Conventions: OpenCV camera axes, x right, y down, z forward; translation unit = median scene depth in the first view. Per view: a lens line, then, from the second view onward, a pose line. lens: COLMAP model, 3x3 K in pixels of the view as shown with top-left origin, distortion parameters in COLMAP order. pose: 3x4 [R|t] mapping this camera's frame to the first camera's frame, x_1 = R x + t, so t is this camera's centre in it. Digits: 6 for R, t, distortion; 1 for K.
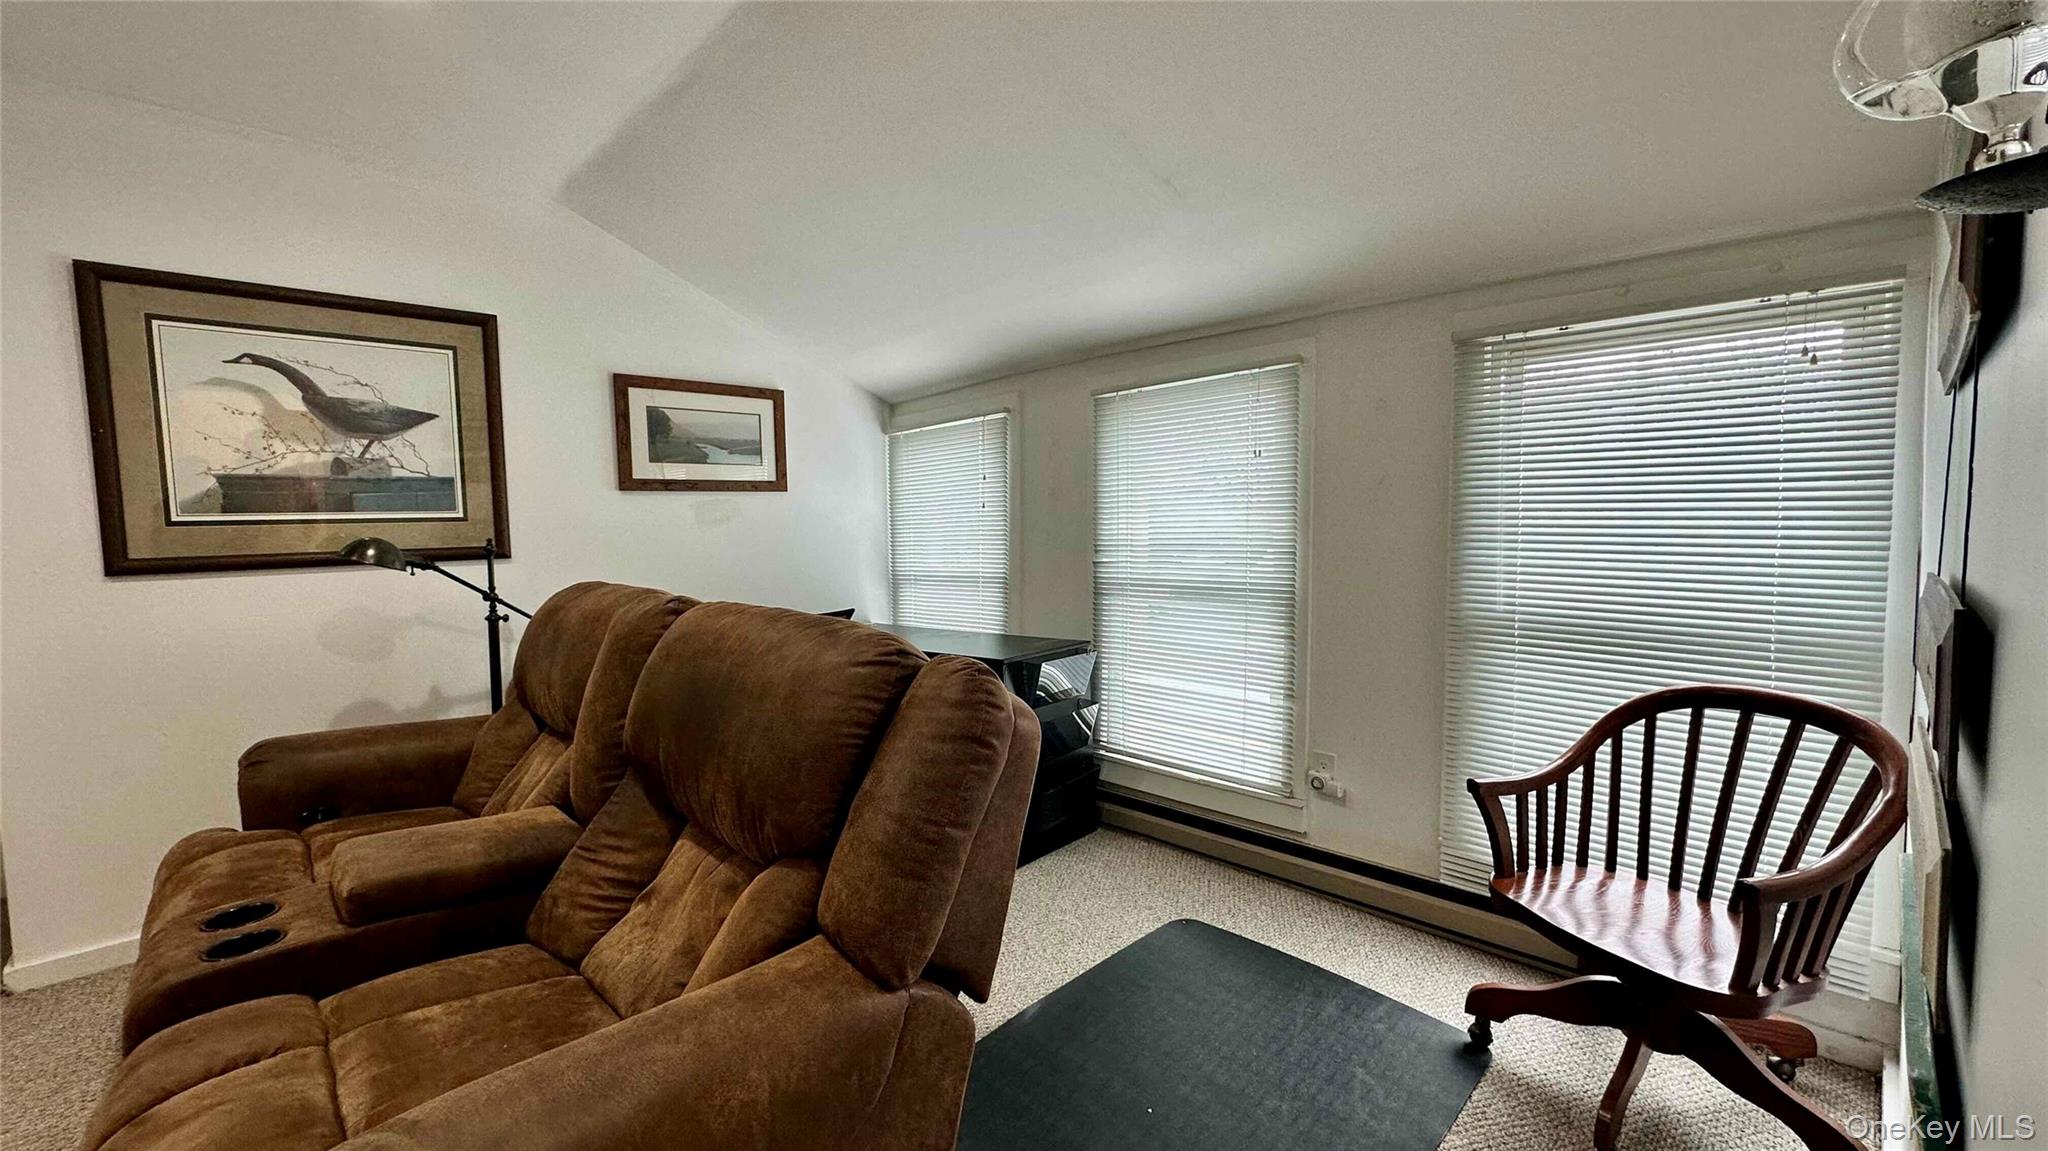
lens RADIAL K [[821.2, 0, 1024.6], [0, 821.2, 572.0], [0, 0, 1]] dist [-0.000534, 0.000481]
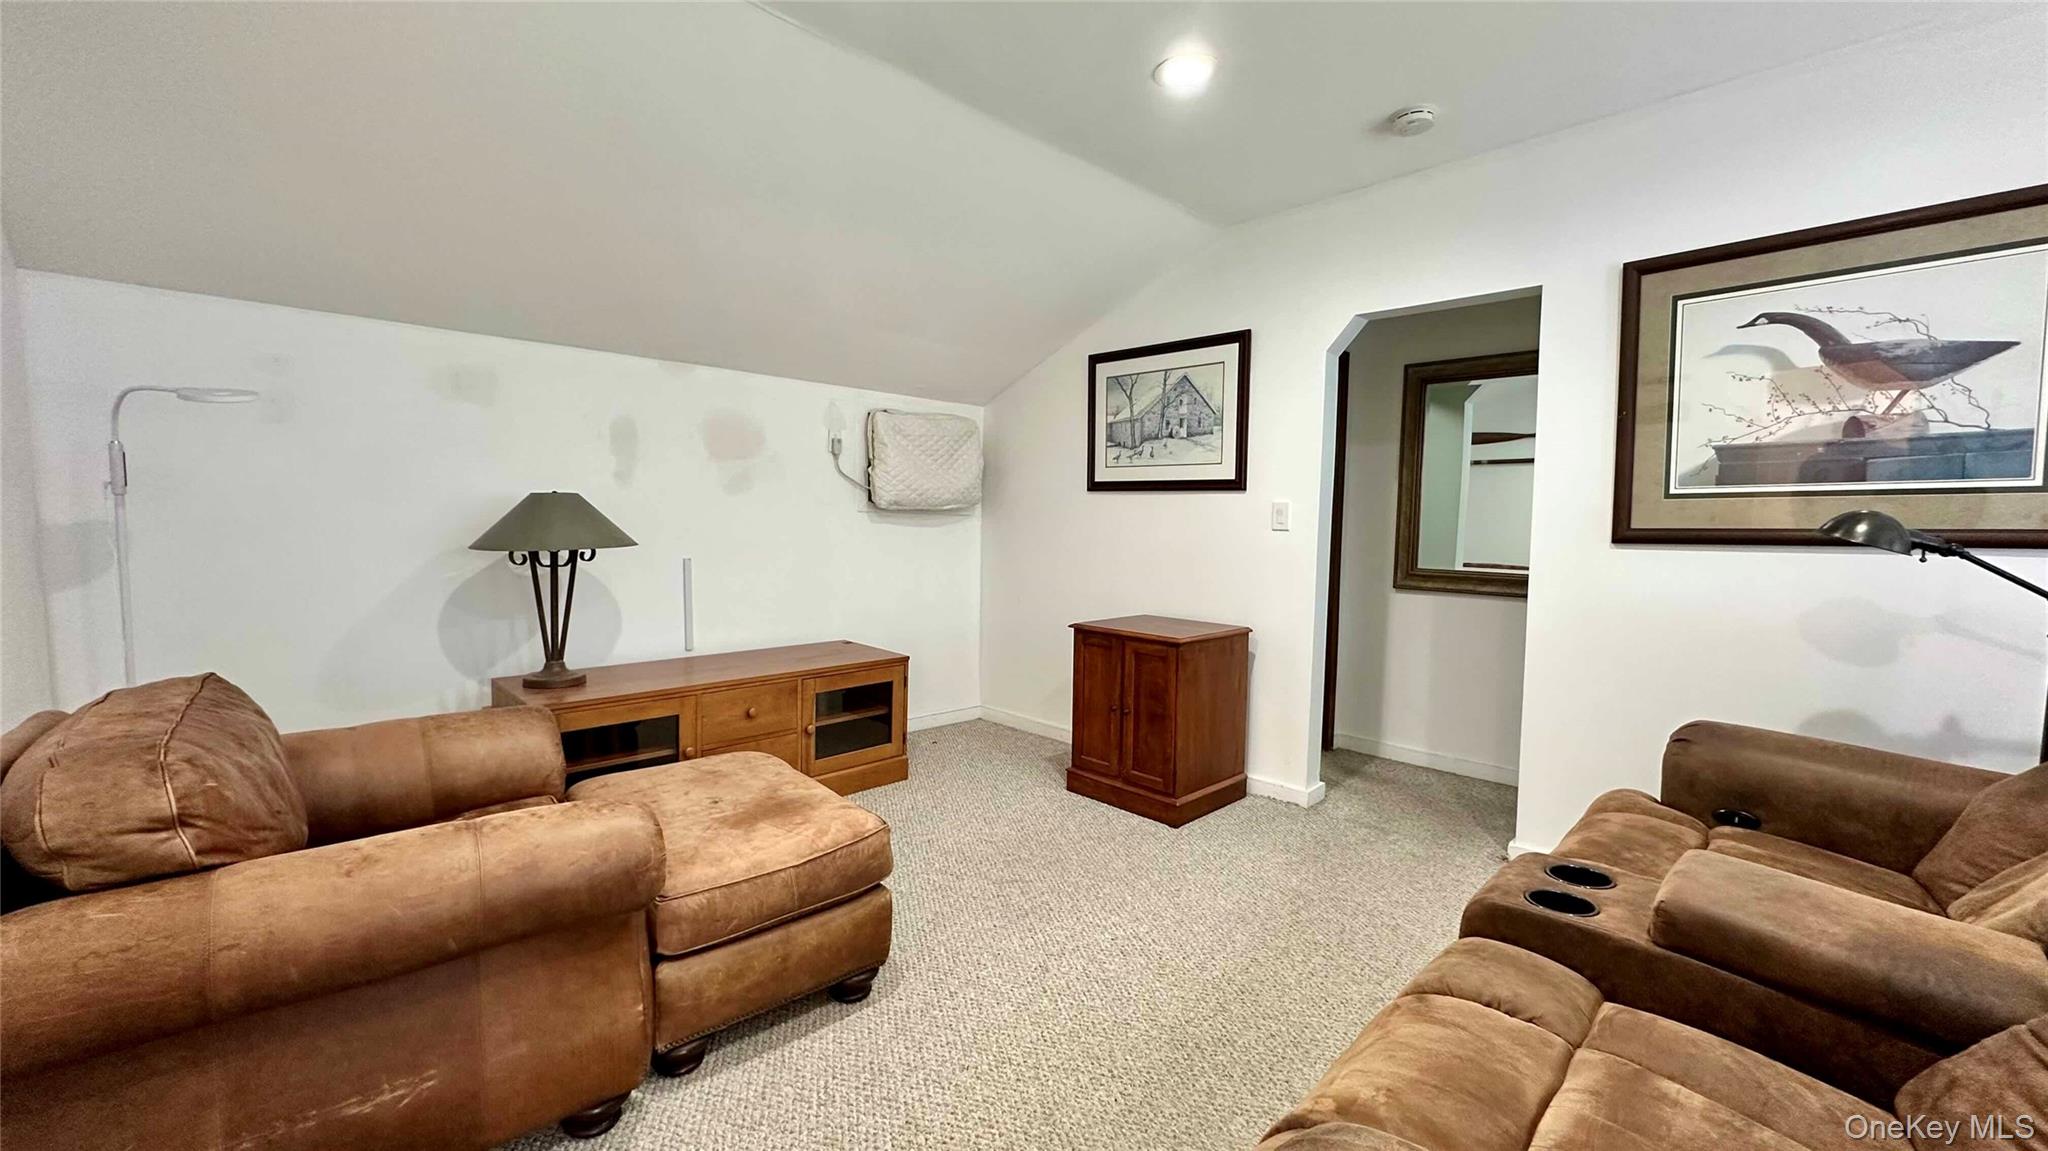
lens RADIAL K [[821.2, 0, 1024.6], [0, 821.2, 572.0], [0, 0, 1]] dist [-0.000534, 0.000481]
pose [[0.002131, 0.079133, -0.996862, 0.005967], [-0.071132, 0.994351, 0.078782, 0.013143], [0.997465, 0.070741, 0.007748, 0.182390]]
